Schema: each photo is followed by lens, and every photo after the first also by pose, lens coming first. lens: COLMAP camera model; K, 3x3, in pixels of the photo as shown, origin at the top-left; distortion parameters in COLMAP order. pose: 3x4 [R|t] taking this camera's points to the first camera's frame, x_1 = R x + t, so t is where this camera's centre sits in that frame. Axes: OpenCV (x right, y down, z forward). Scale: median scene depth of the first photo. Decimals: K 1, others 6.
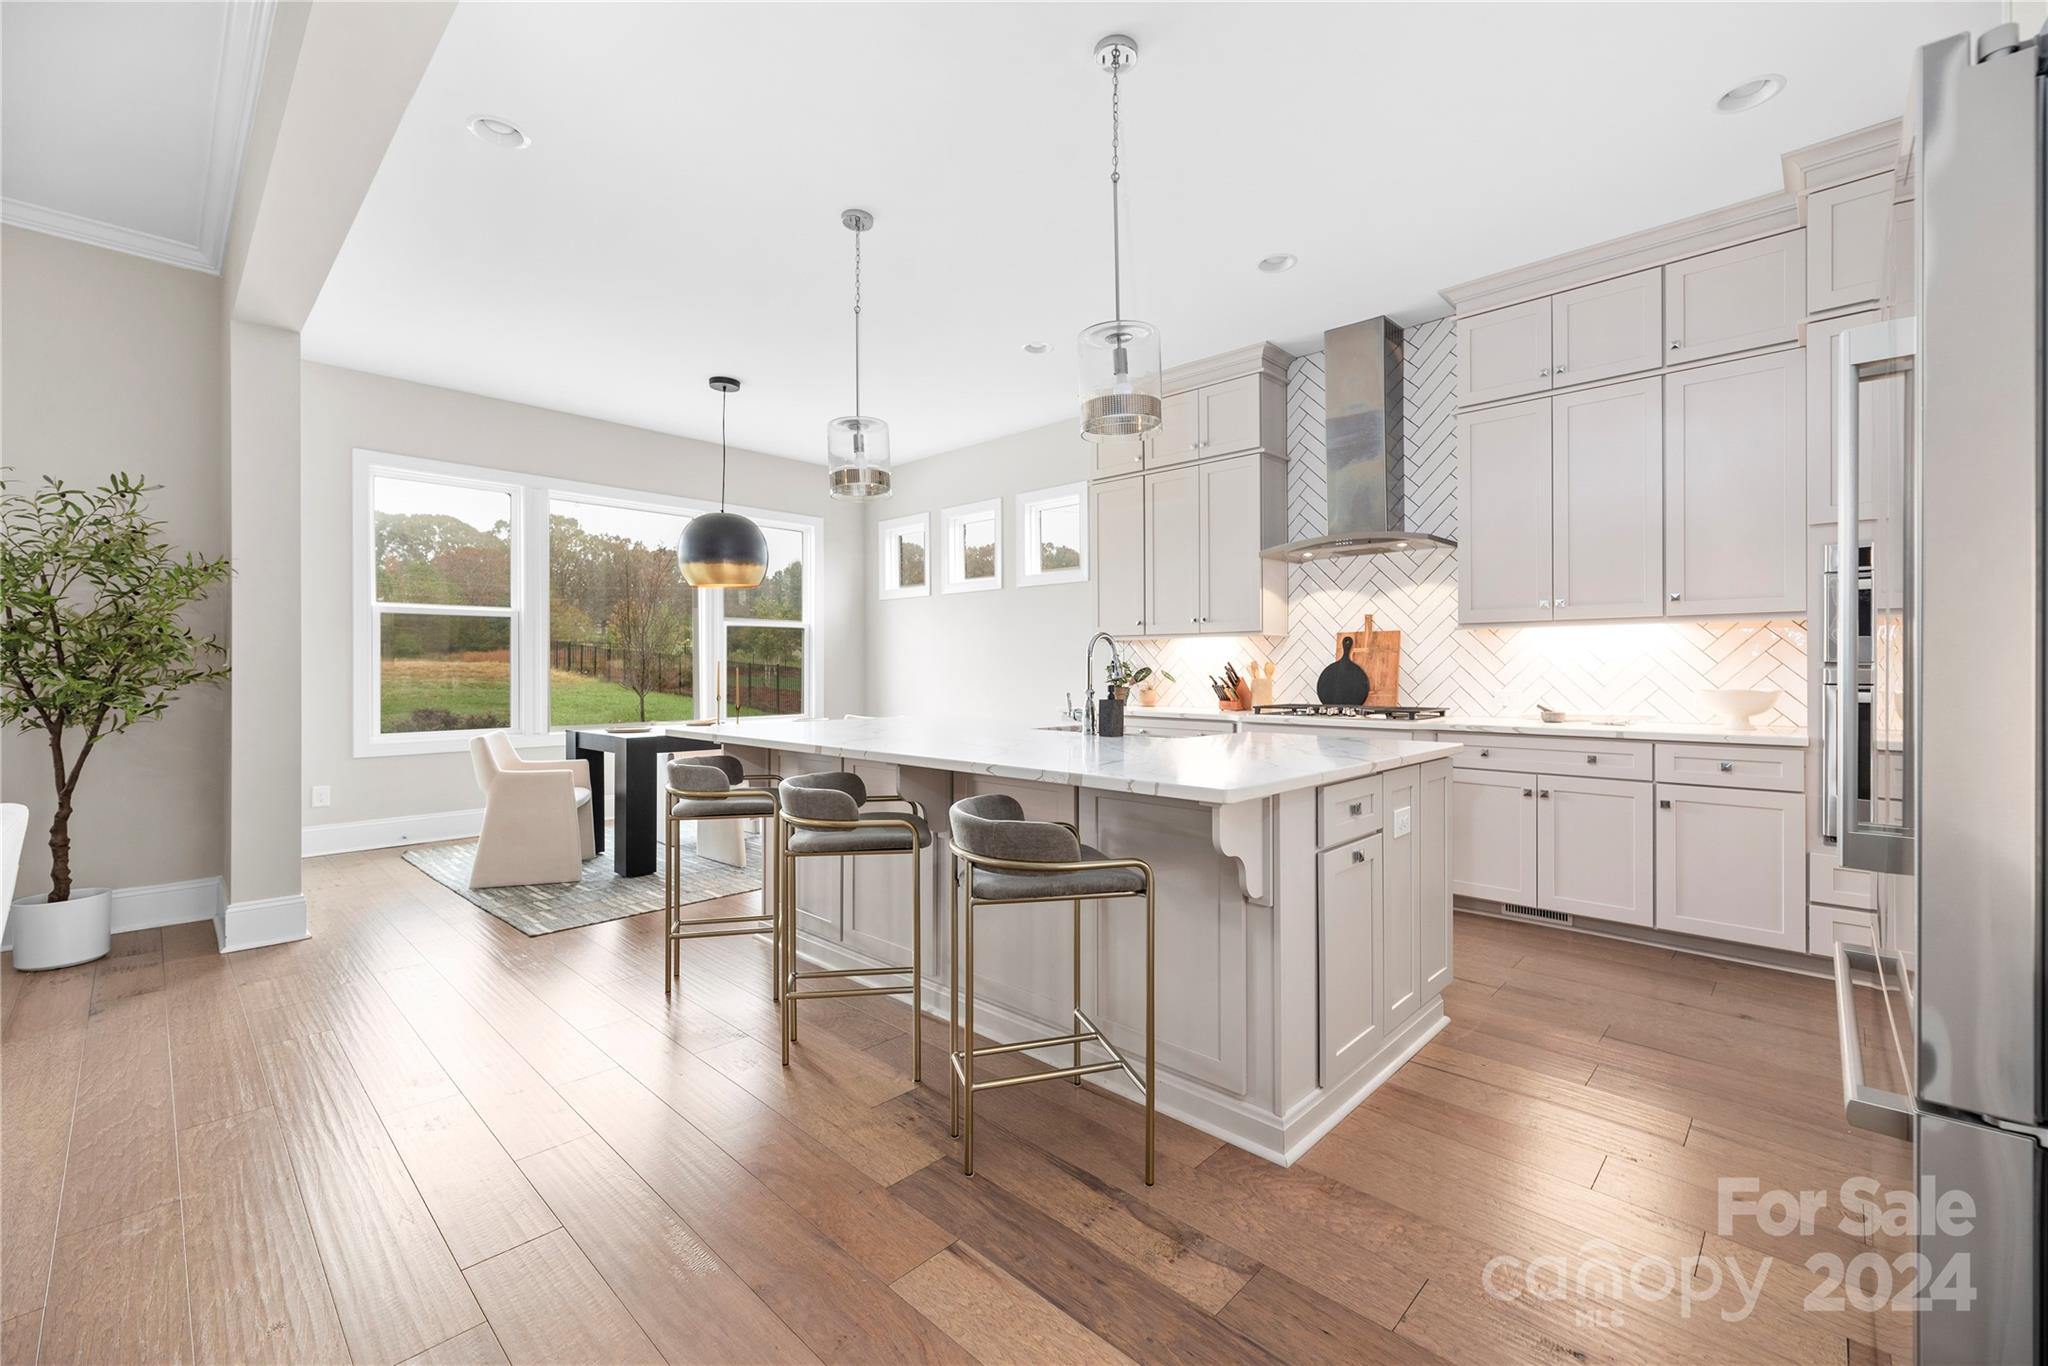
lens RADIAL K [[845.0, 0, 1024.2], [0, 845.0, 666.0], [0, 0, 1]] dist [-0.000709, 0.000898]
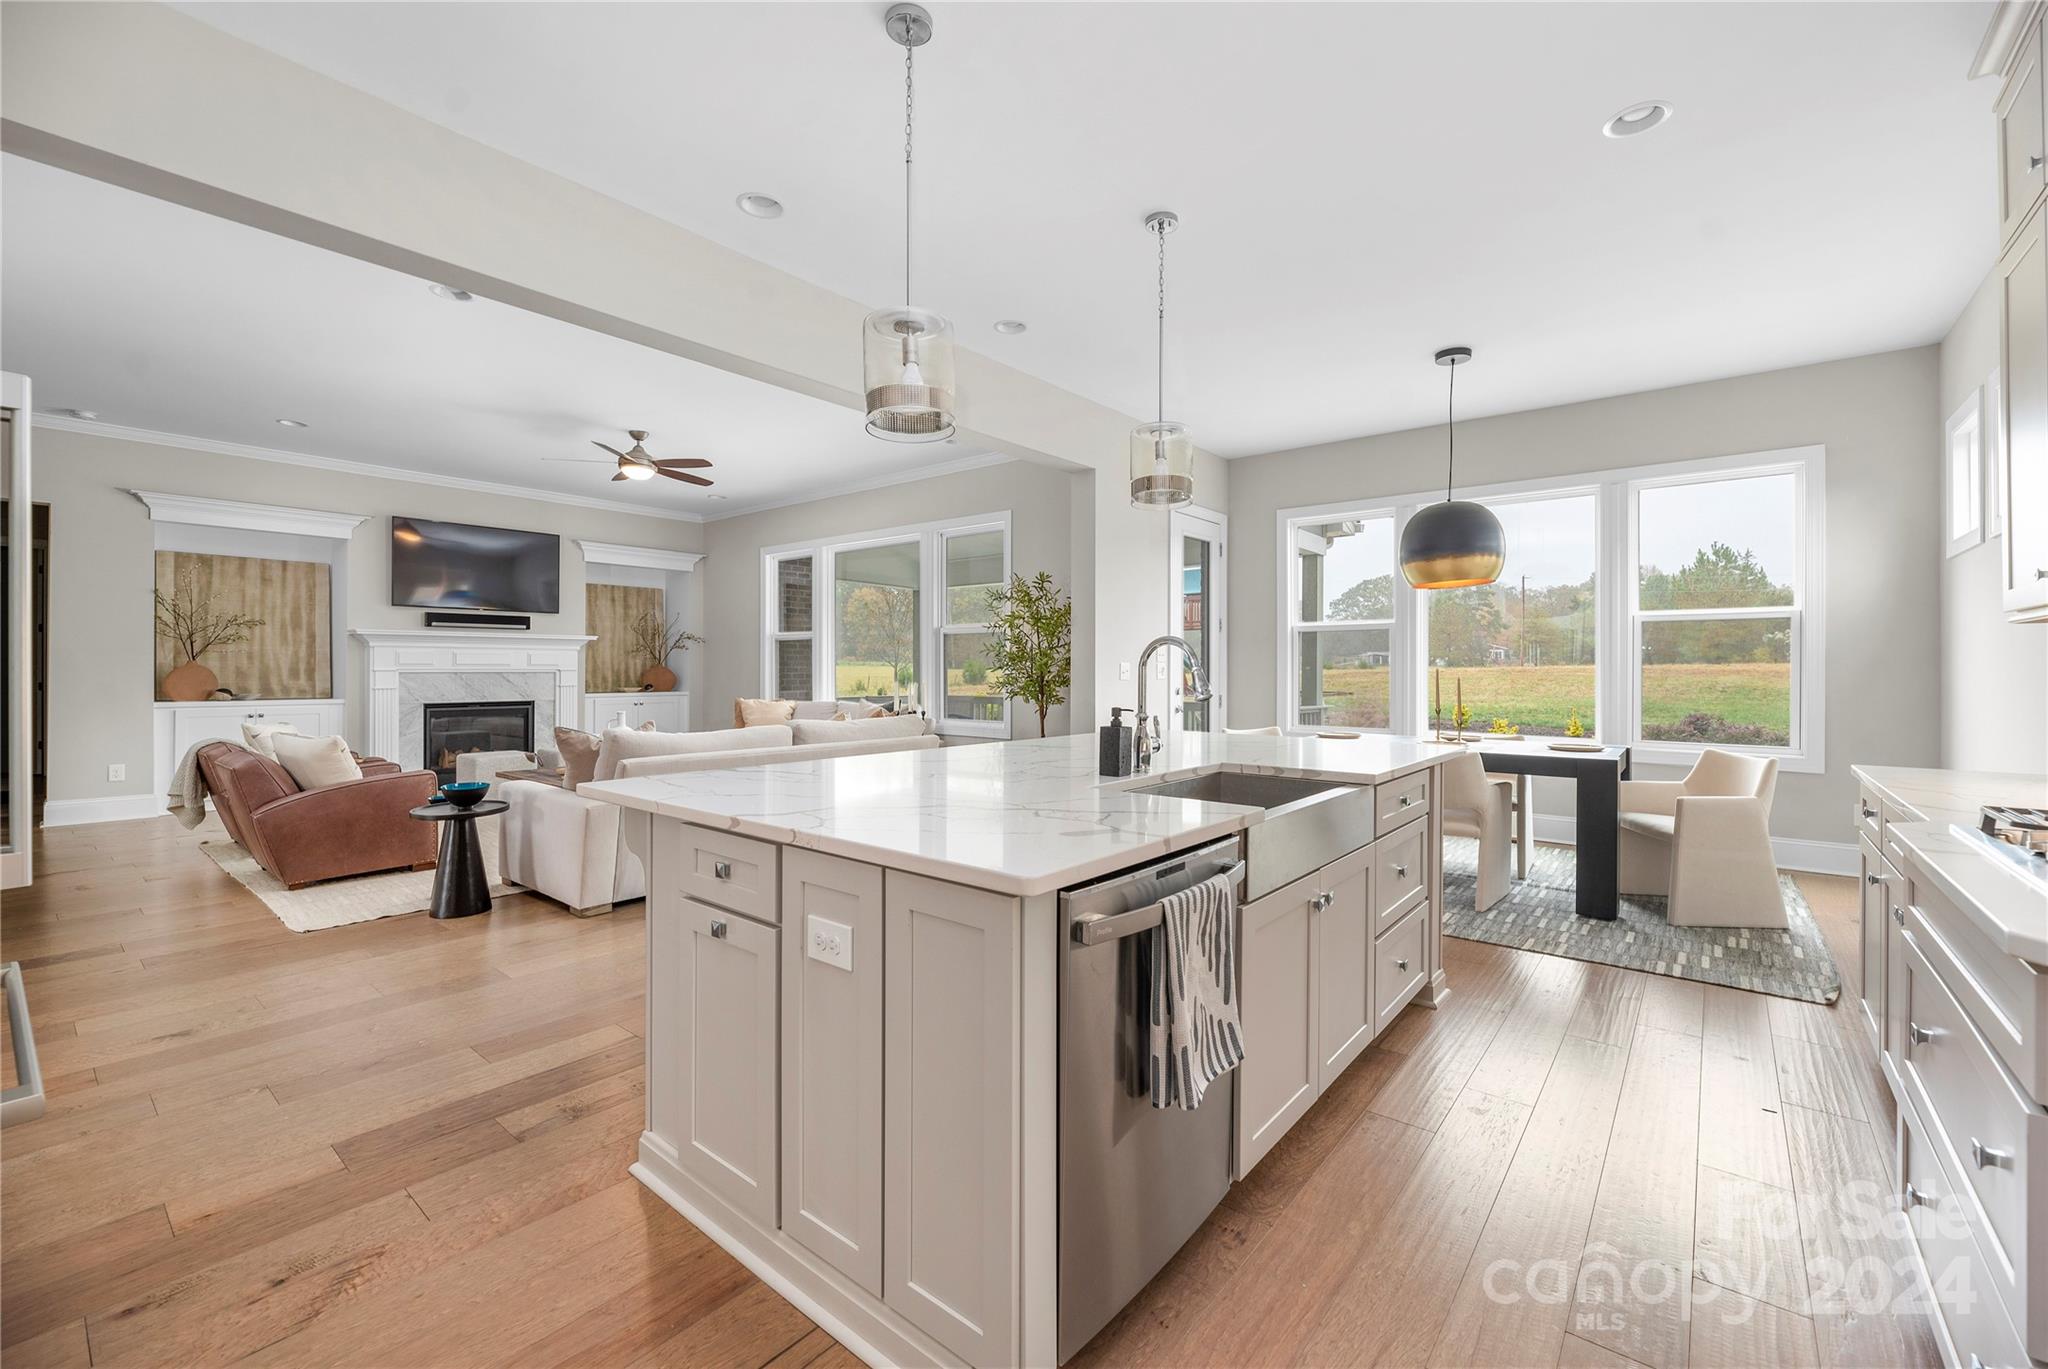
lens RADIAL K [[845.0, 0, 1035.5], [0, 845.0, 665.7], [0, 0, 1]] dist [-0.000709, 0.000898]
pose [[0.092934, -0.002675, -0.995669, 0.631403], [-0.002264, 0.999993, -0.002898, -0.009536], [0.995670, 0.002524, 0.092927, 0.635457]]
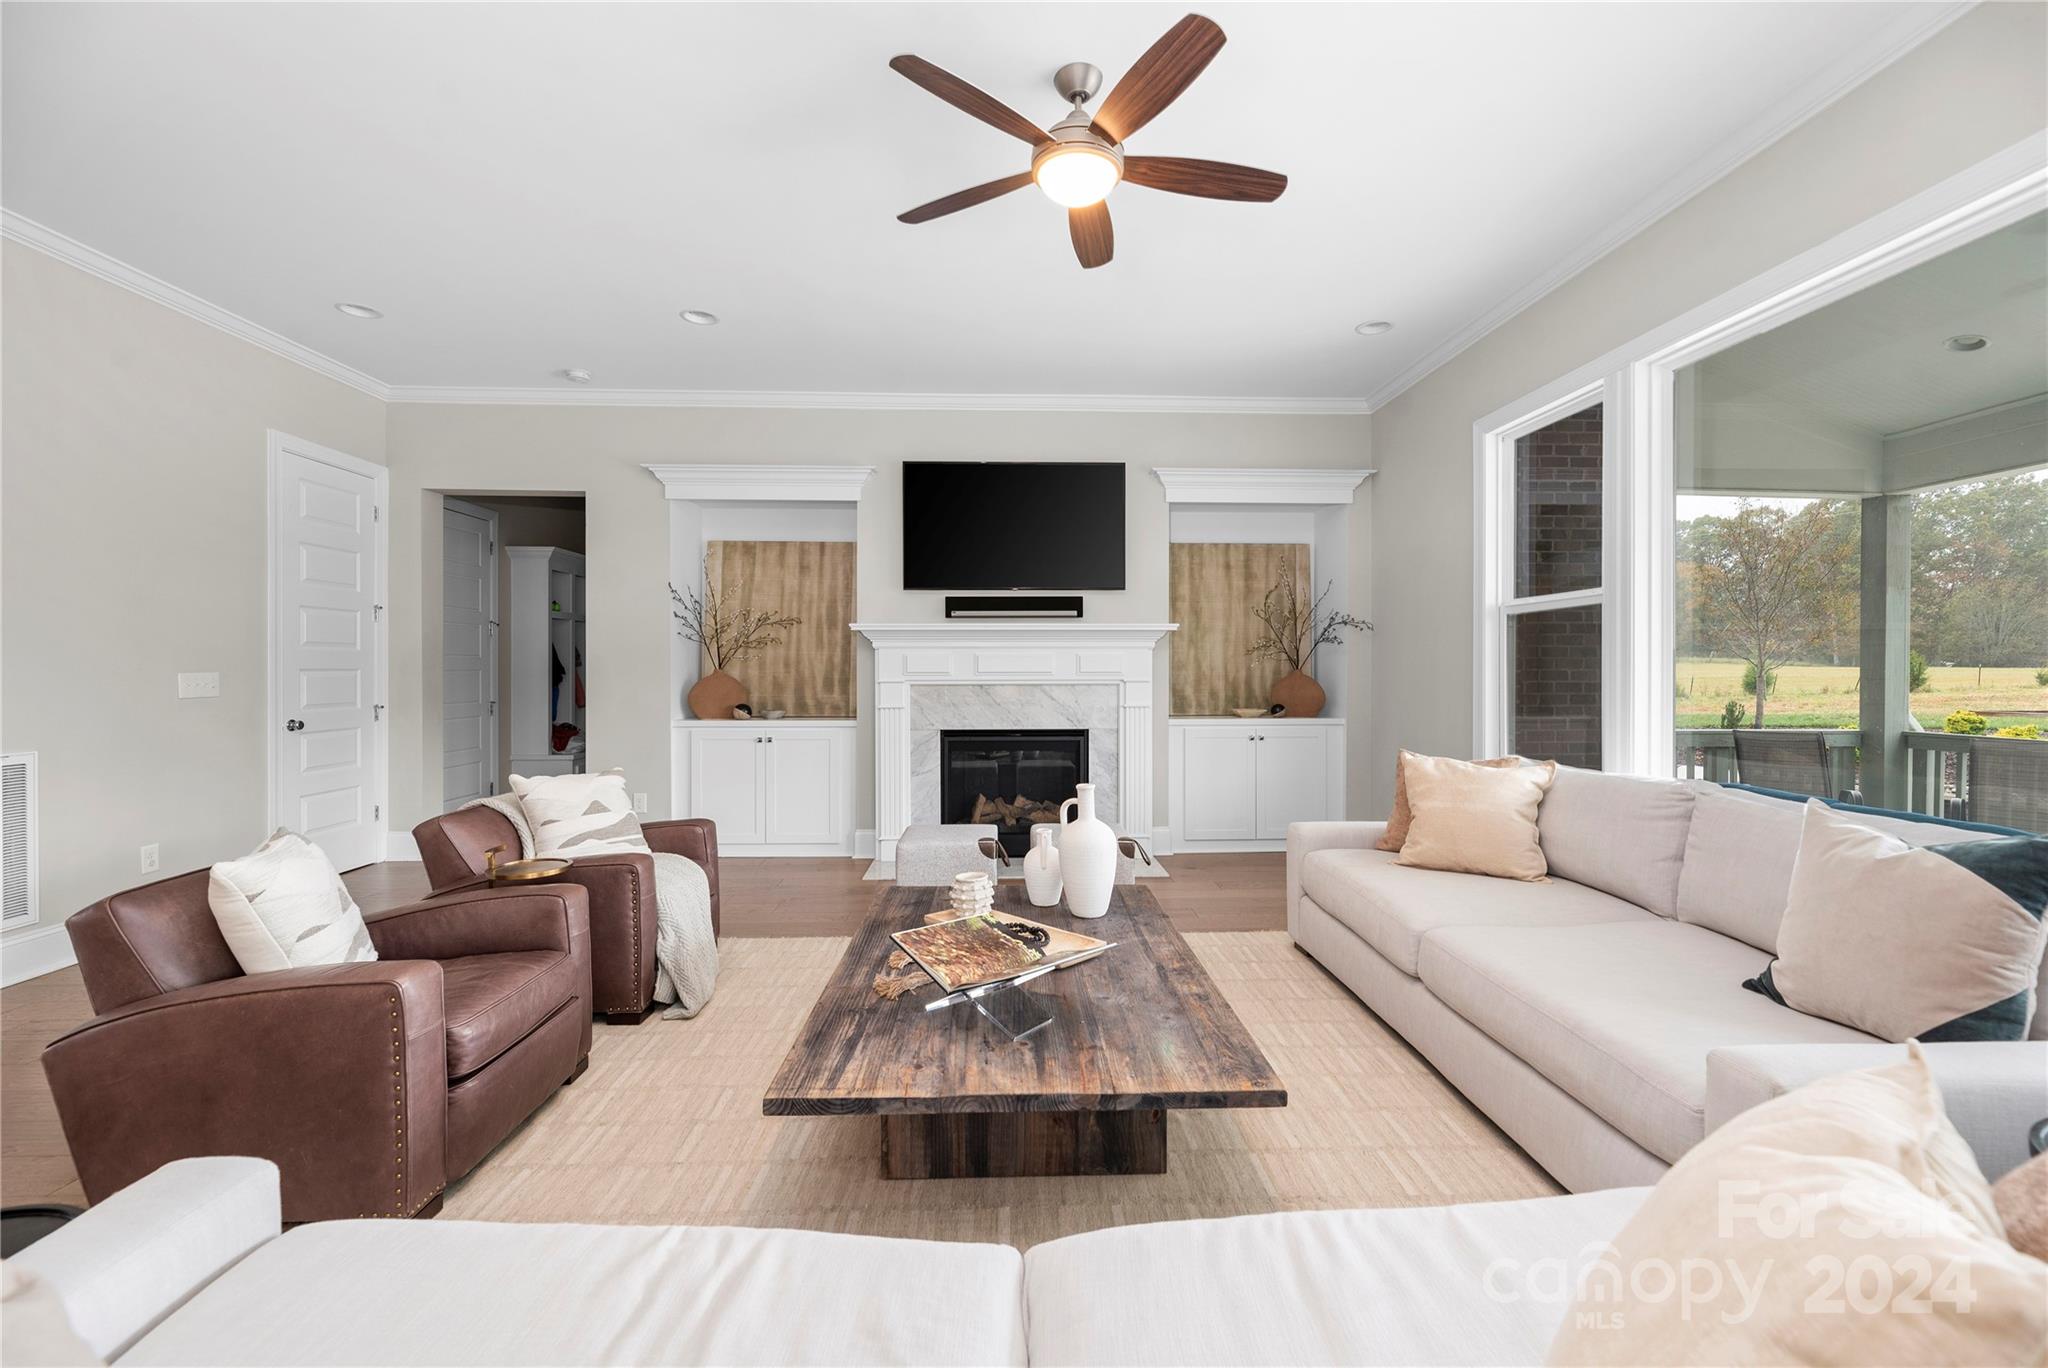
lens RADIAL K [[845.0, 0, 1028.0], [0, 845.0, 672.4], [0, 0, 1]] dist [-0.000709, 0.000898]
pose [[-0.691206, 0.003968, -0.722647, -0.542320], [0.001194, 0.999990, 0.004348, -0.021036], [0.722657, 0.002142, -0.691204, 0.440449]]
